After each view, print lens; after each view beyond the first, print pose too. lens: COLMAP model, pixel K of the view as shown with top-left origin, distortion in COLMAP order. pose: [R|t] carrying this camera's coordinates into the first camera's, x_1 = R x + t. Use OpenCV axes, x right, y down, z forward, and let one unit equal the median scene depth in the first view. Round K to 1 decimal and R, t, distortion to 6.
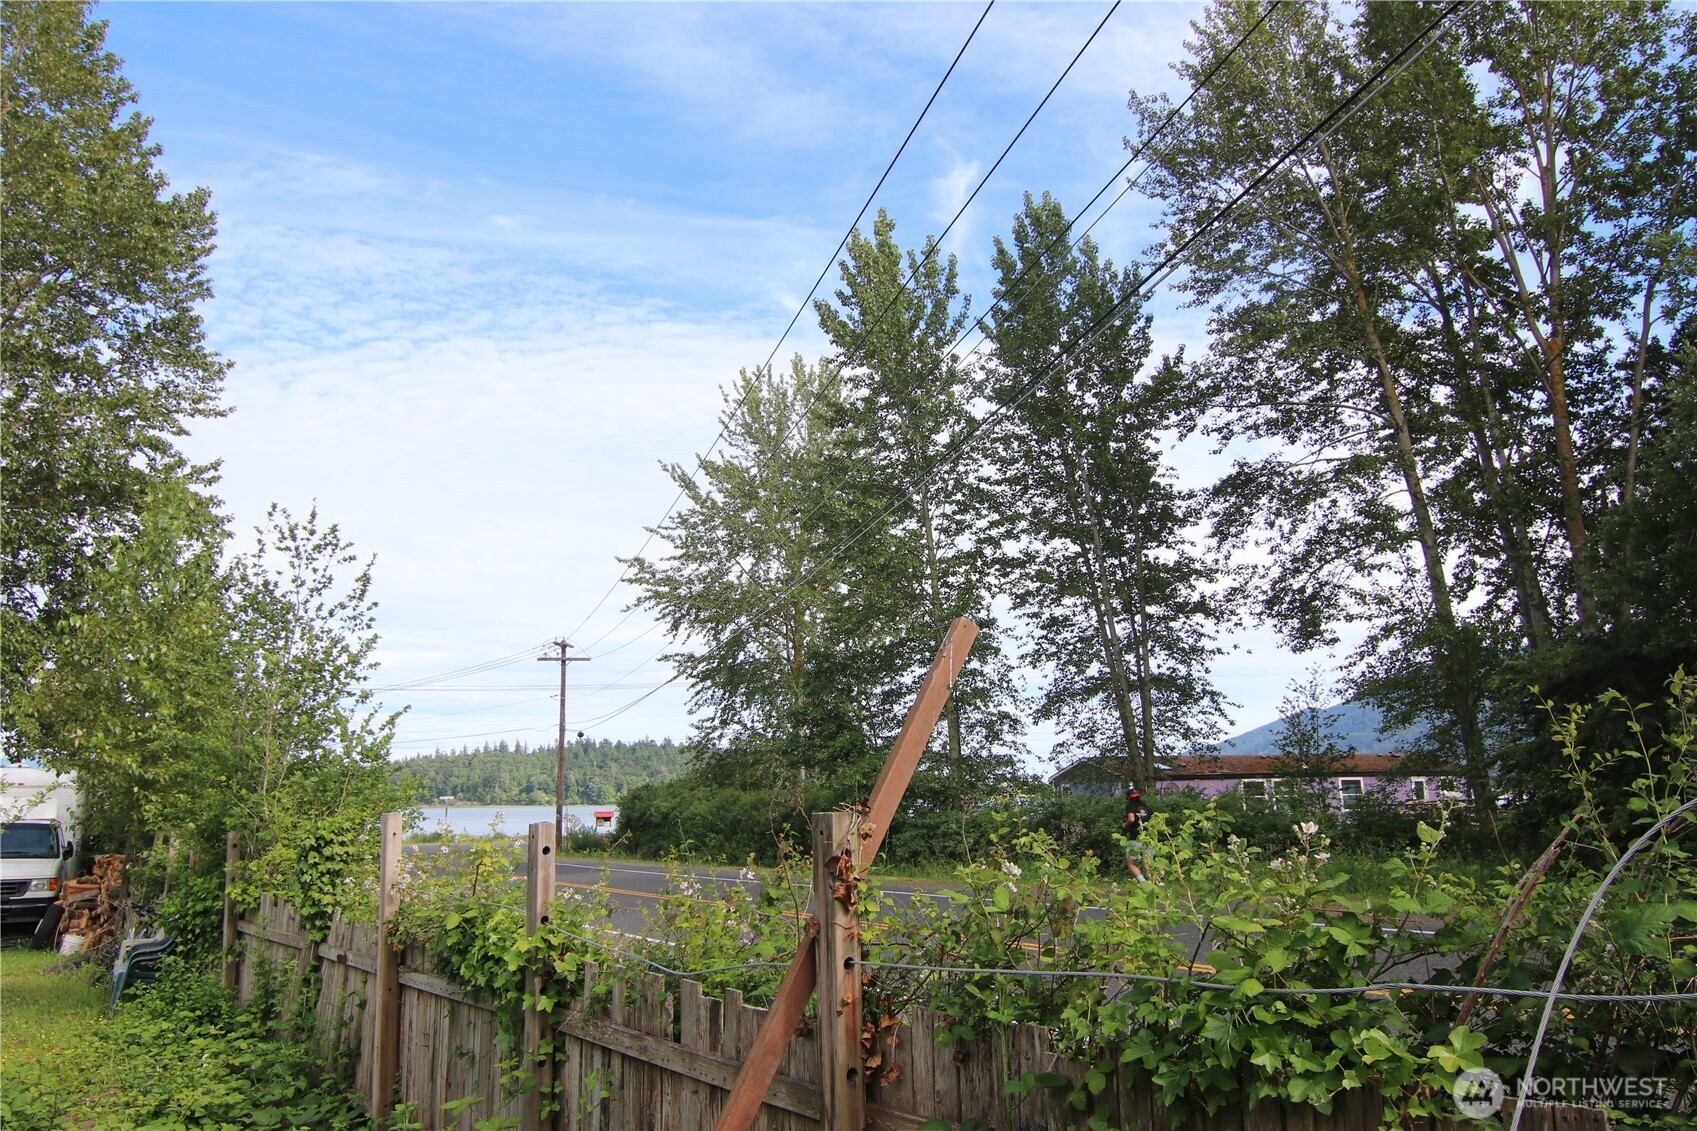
lens RADIAL K [[1219.2, 0, 847.4], [0, 1219.2, 561.1], [0, 0, 1]] dist [-0.001609, -0.014728]
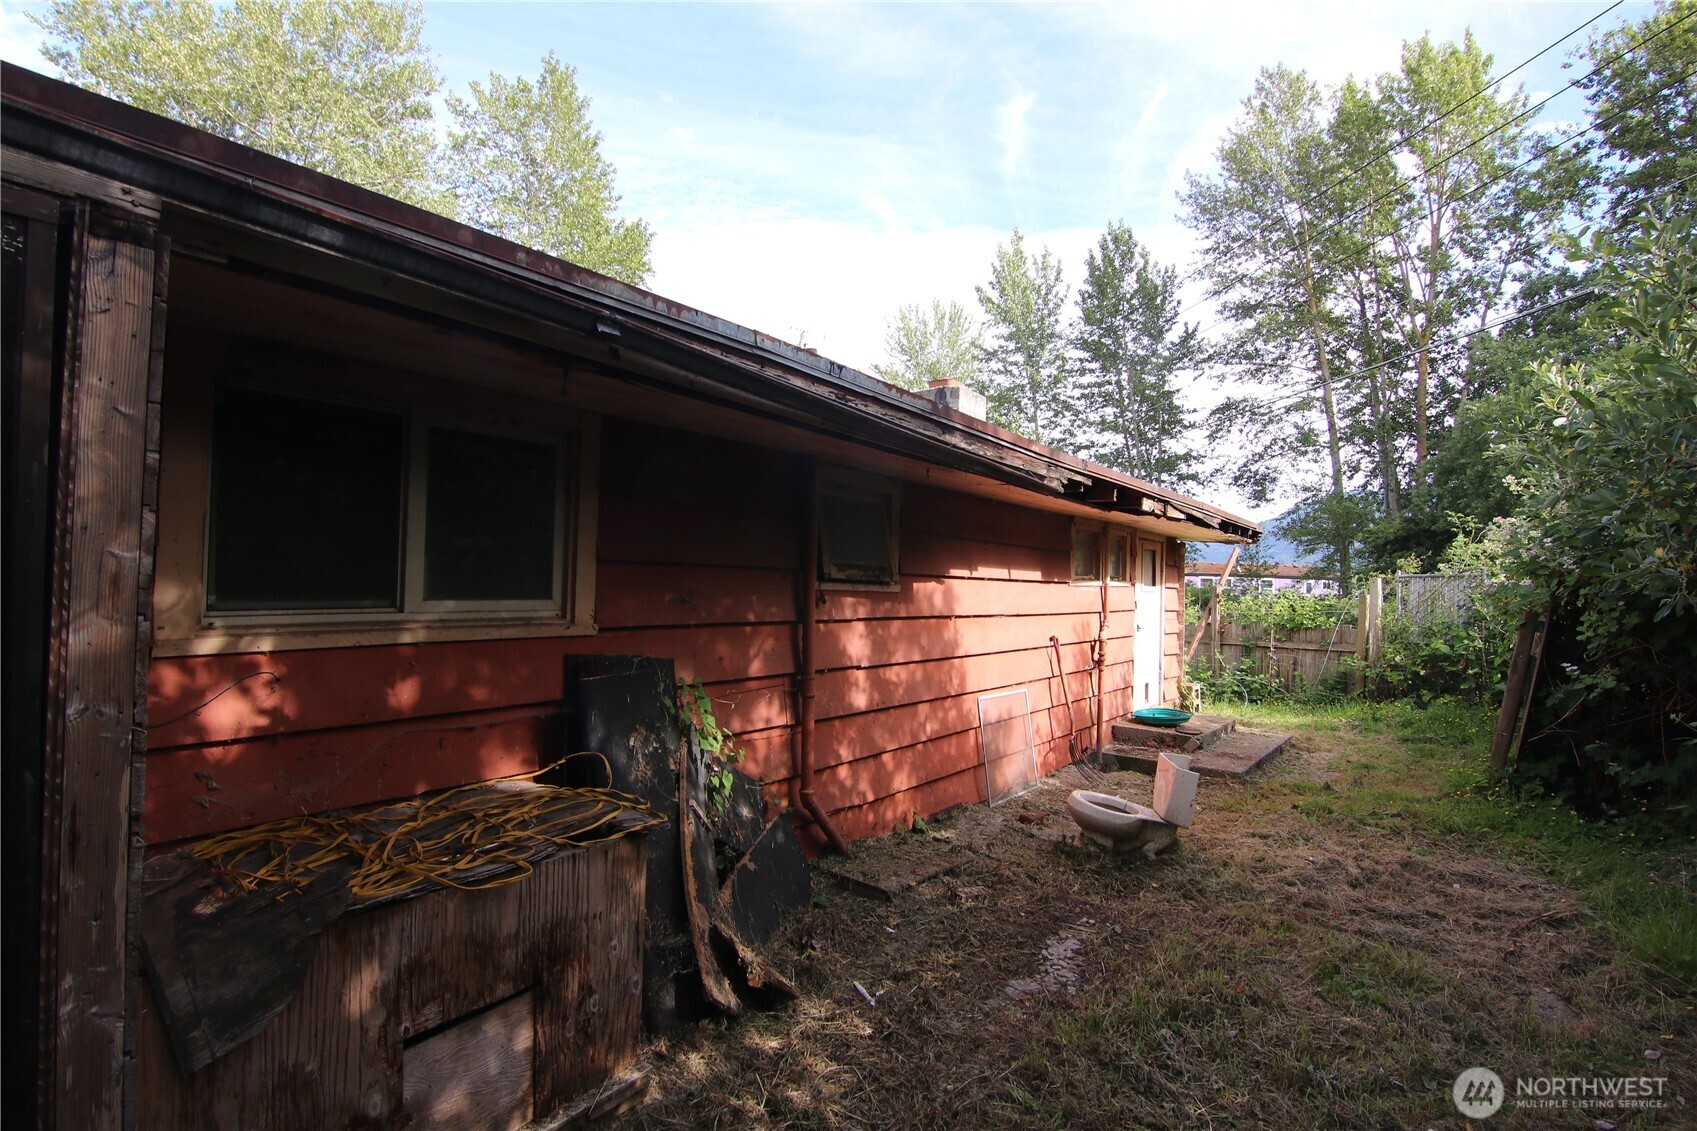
lens RADIAL K [[864.7, 0, 846.6], [0, 864.7, 568.6], [0, 0, 1]] dist [-0.013654, -0.005538]
pose [[0.997657, 0.039638, -0.055766, -0.126286], [-0.028722, 0.982422, 0.184453, -0.046926], [0.062097, -0.182419, 0.981258, -0.247703]]
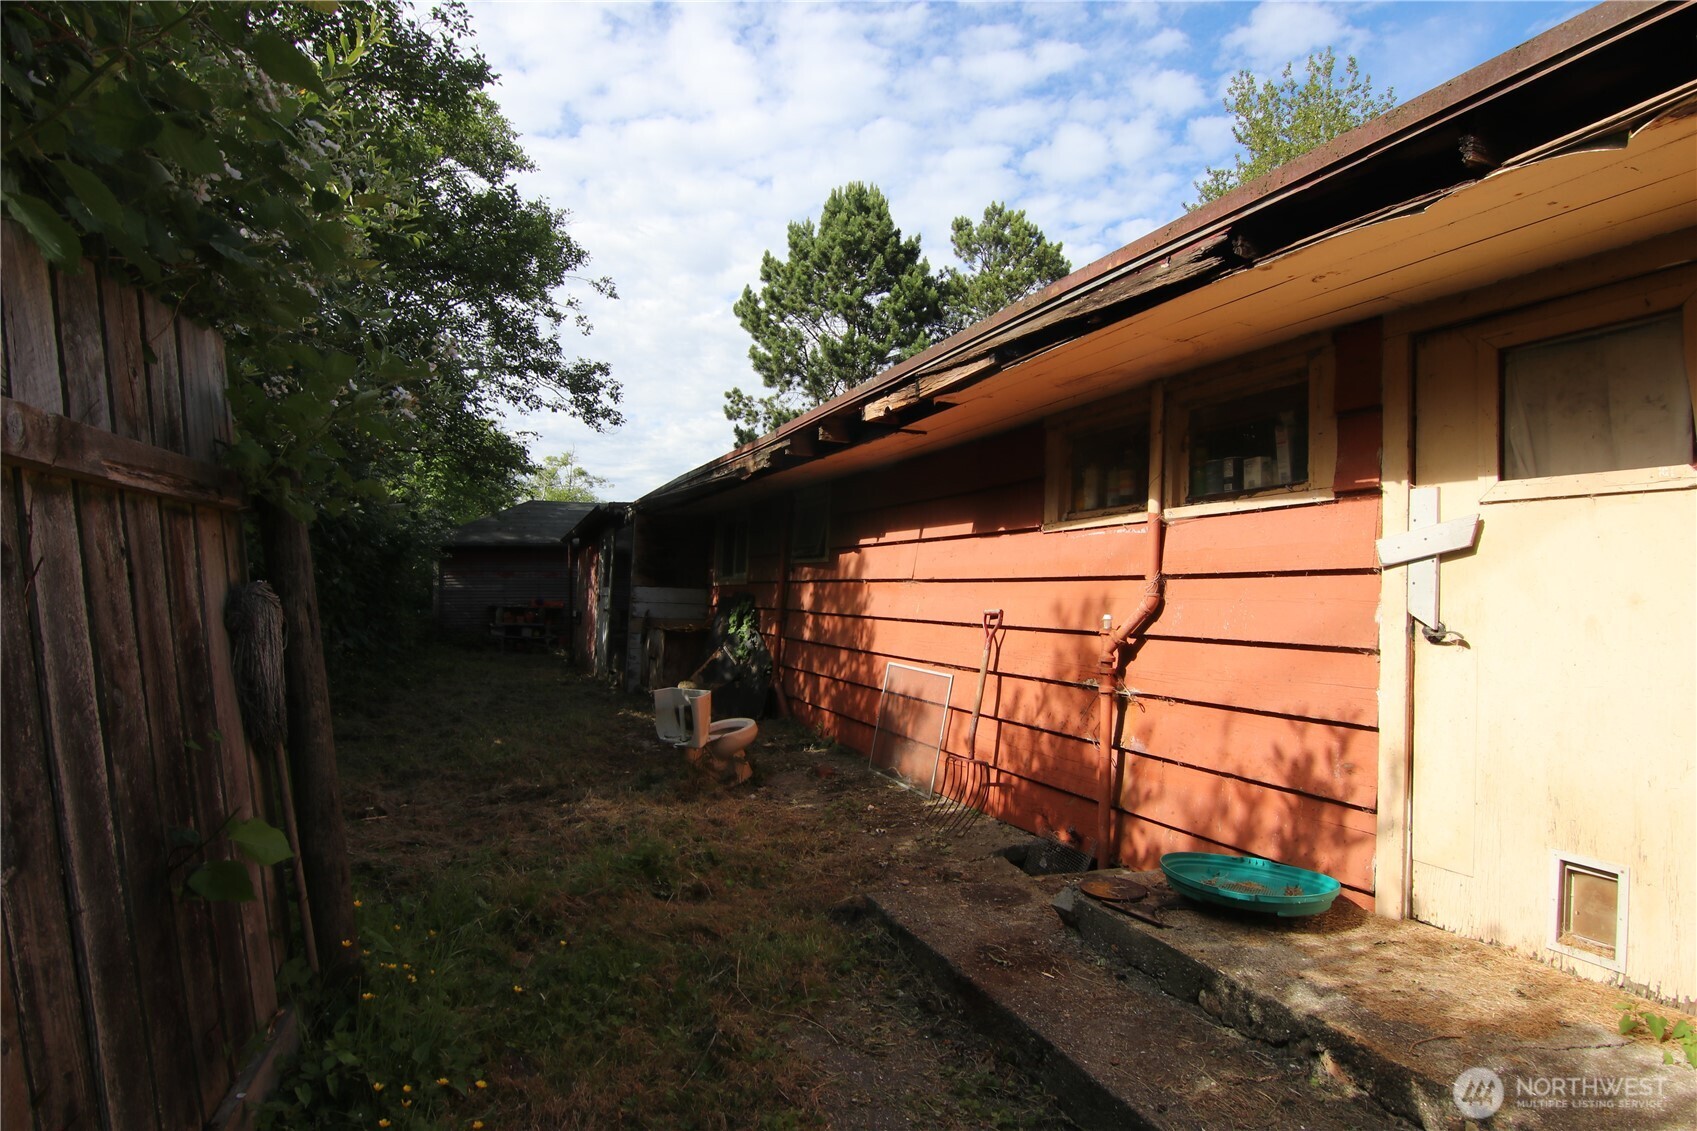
lens RADIAL K [[864.7, 0, 852.0], [0, 864.7, 572.7], [0, 0, 1]] dist [-0.013654, -0.005538]
pose [[-0.550888, -0.013564, -0.834469, 0.905395], [0.160530, 0.979475, -0.121898, 0.319663], [0.818995, -0.201110, -0.537403, 1.355496]]
